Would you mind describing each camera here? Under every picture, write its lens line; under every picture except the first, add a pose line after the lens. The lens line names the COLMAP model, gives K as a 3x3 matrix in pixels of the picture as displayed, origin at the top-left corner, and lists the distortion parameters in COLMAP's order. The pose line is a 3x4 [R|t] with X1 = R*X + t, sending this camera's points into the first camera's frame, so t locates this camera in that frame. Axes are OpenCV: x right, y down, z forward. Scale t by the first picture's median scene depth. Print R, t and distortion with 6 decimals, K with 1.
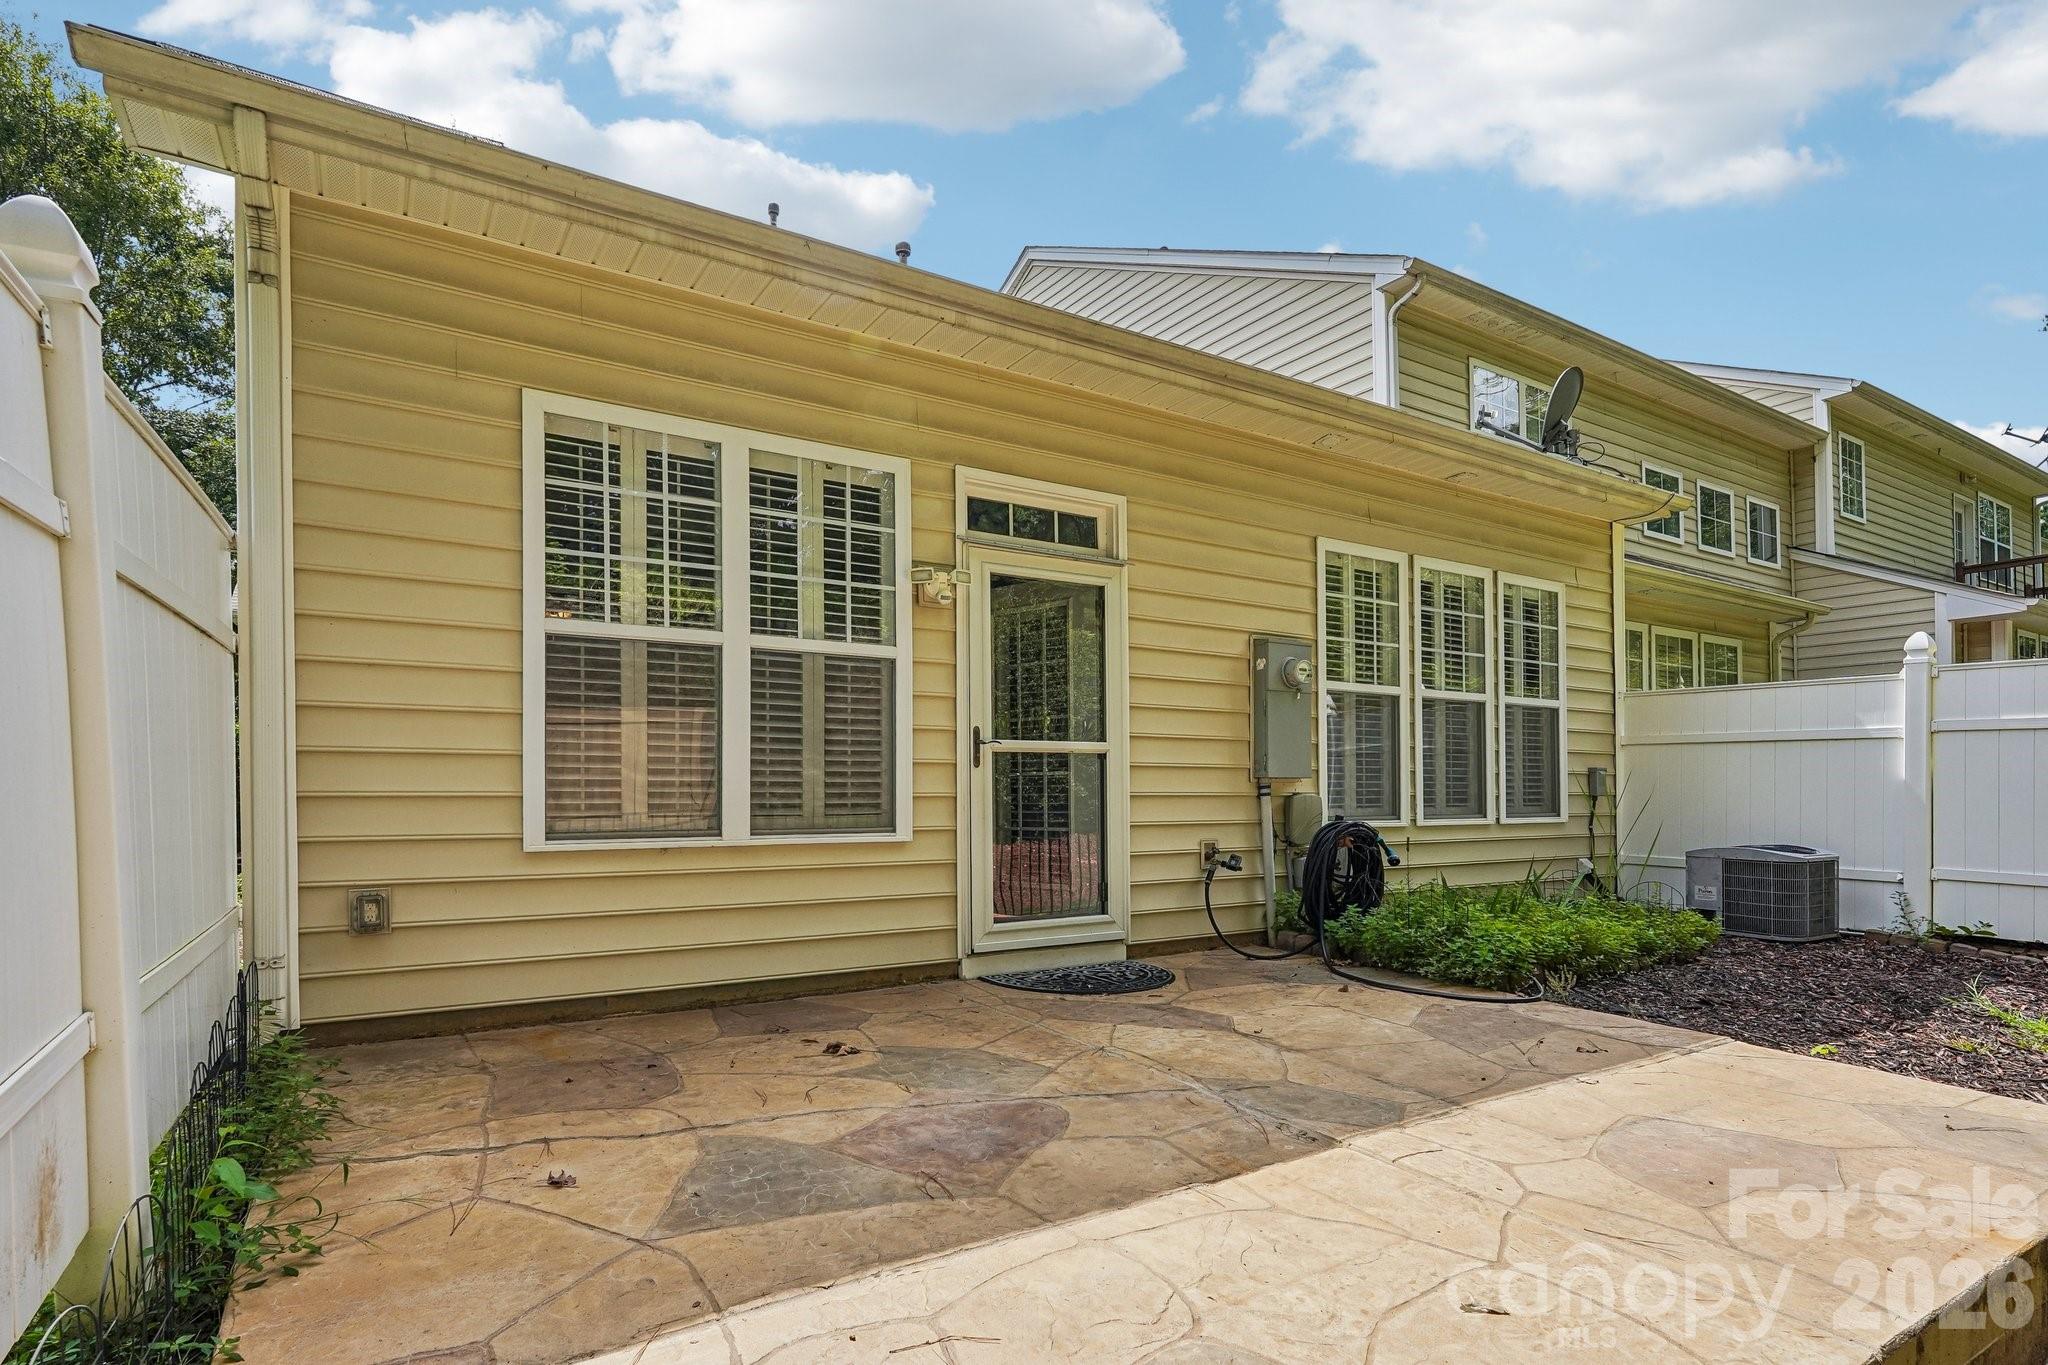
lens RADIAL K [[992.0, 0, 1002.4], [0, 992.0, 783.8], [0, 0, 1]] dist [-0.002500, 0.000222]
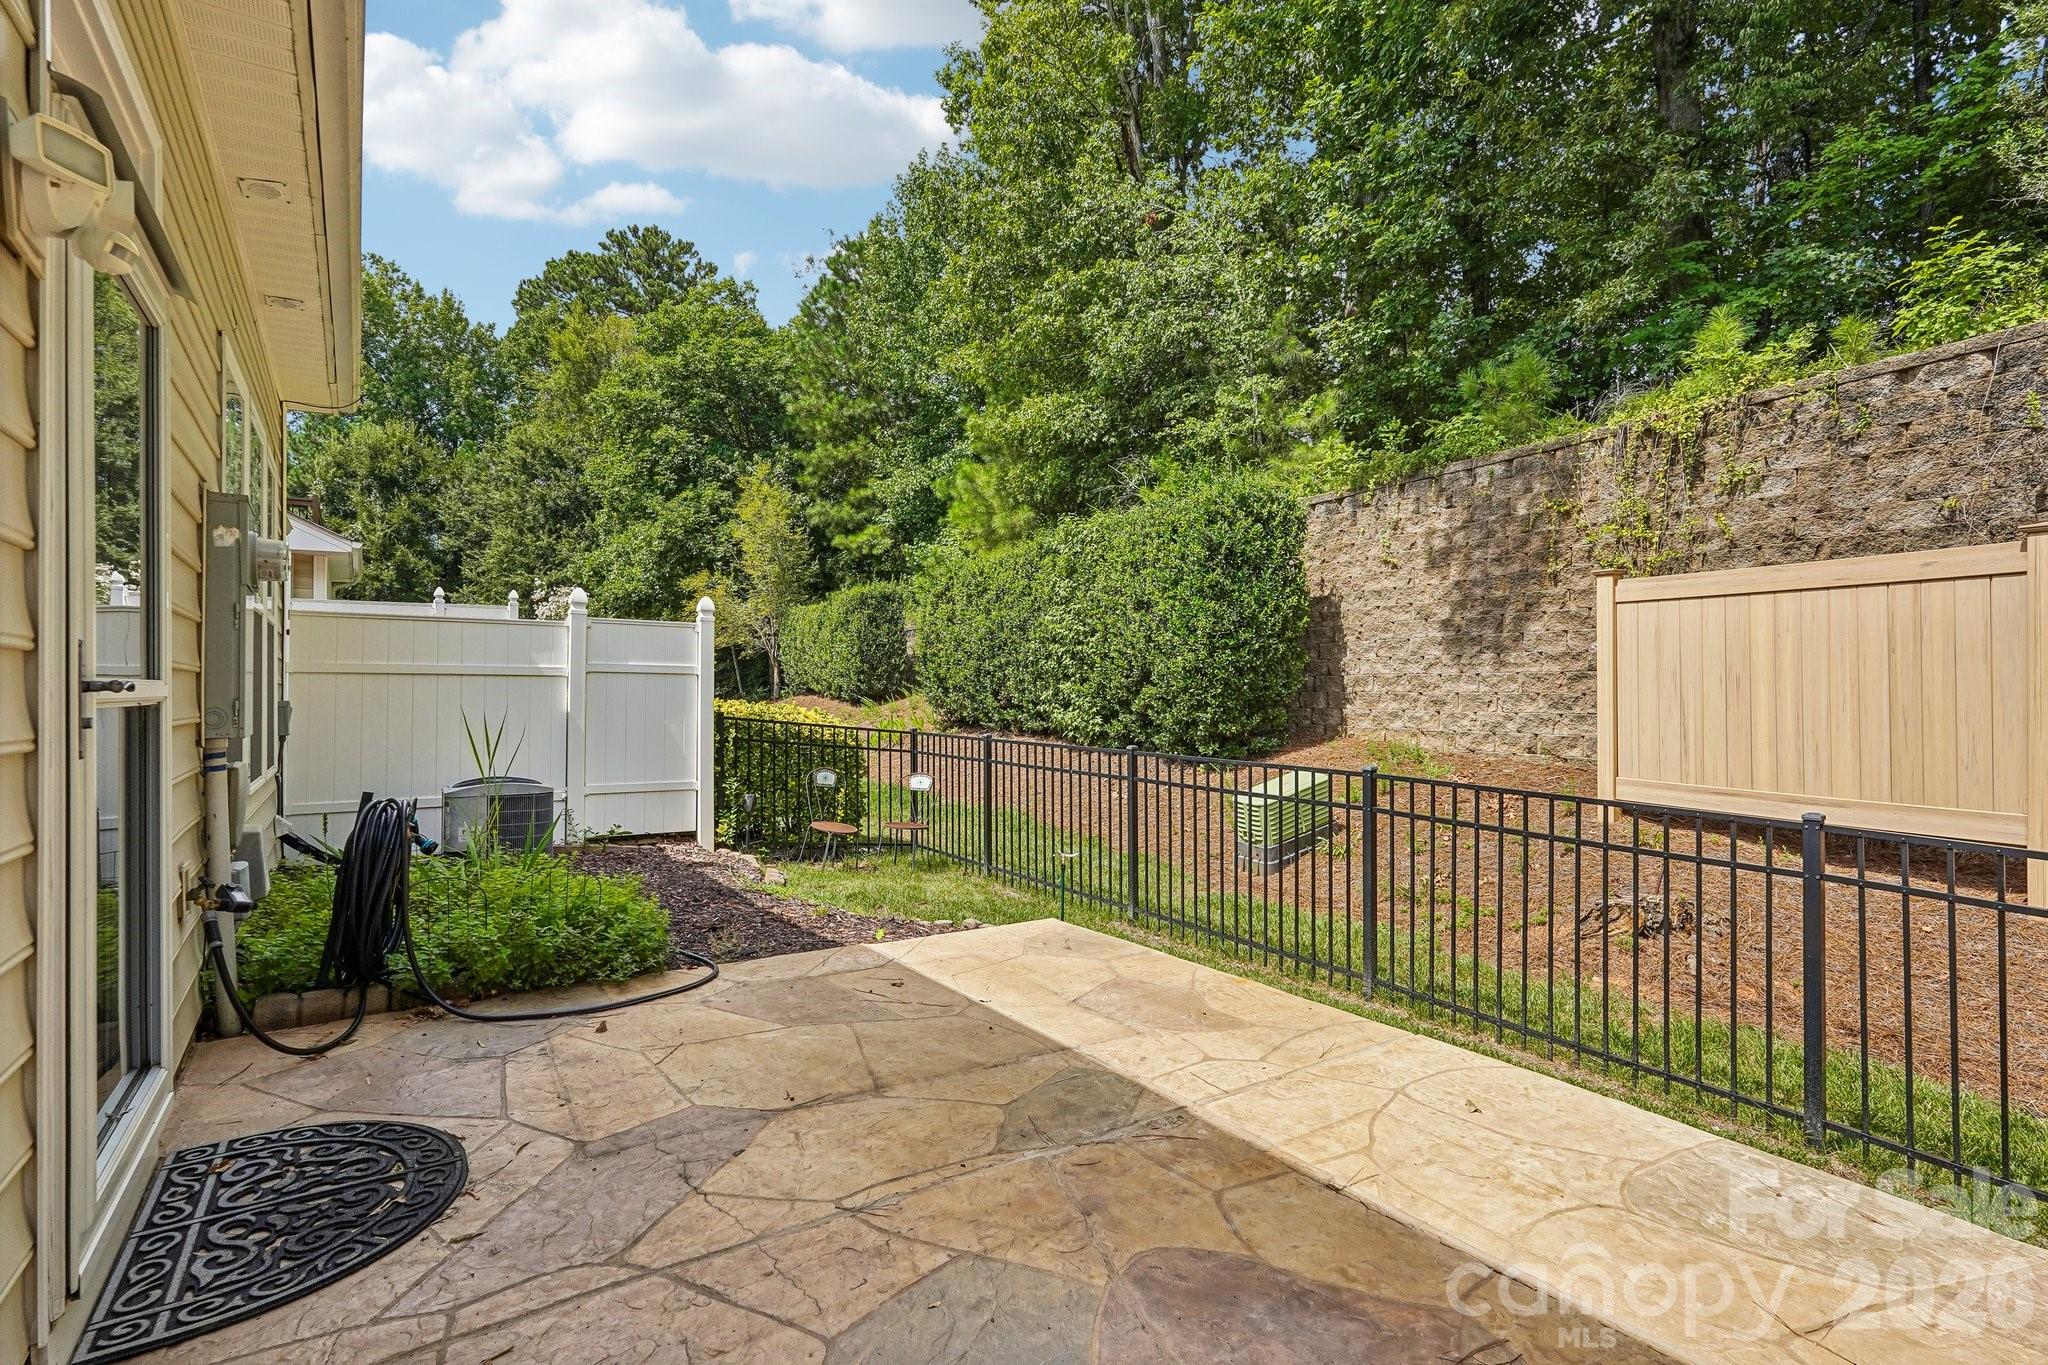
lens RADIAL K [[992.0, 0, 1025.8], [0, 992.0, 683.7], [0, 0, 1]] dist [-0.002500, 0.000222]
pose [[-0.066969, 0.008839, 0.997716, -0.430750], [-0.009985, 0.999905, -0.009529, -0.046541], [-0.997705, -0.010600, -0.066874, 0.763457]]
